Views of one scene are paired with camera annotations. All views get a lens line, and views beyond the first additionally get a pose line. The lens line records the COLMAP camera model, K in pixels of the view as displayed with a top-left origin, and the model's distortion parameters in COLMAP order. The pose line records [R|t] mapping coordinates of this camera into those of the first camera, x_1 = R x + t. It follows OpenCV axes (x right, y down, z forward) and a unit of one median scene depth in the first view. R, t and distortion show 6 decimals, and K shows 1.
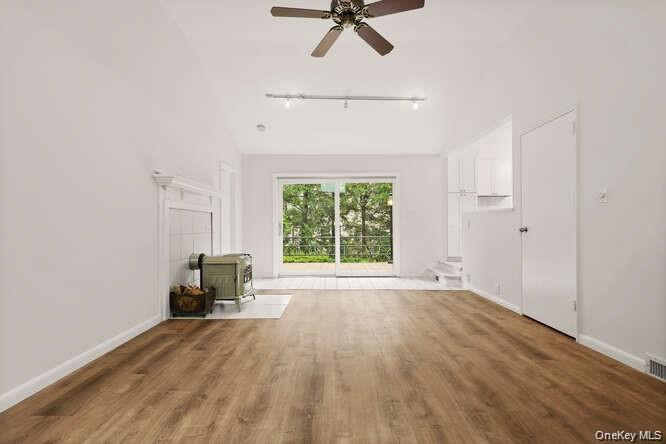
lens RADIAL K [[315.3, 0, 335.3], [0, 315.3, 223.6], [0, 0, 1]] dist [0.000435, 0.000403]
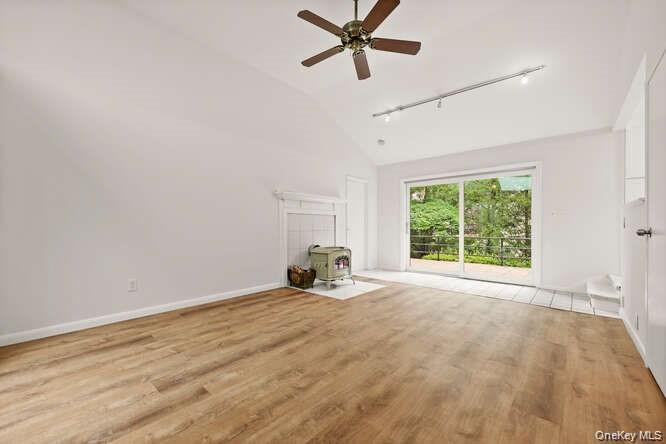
lens RADIAL K [[280.3, 0, 329.7], [0, 280.3, 224.0], [0, 0, 1]] dist [0.002346, -0.000314]
pose [[0.727432, -0.000214, -0.686180, 0.559919], [0.002292, 0.999995, 0.002118, -0.000648], [0.686176, -0.003113, 0.727429, 0.167244]]
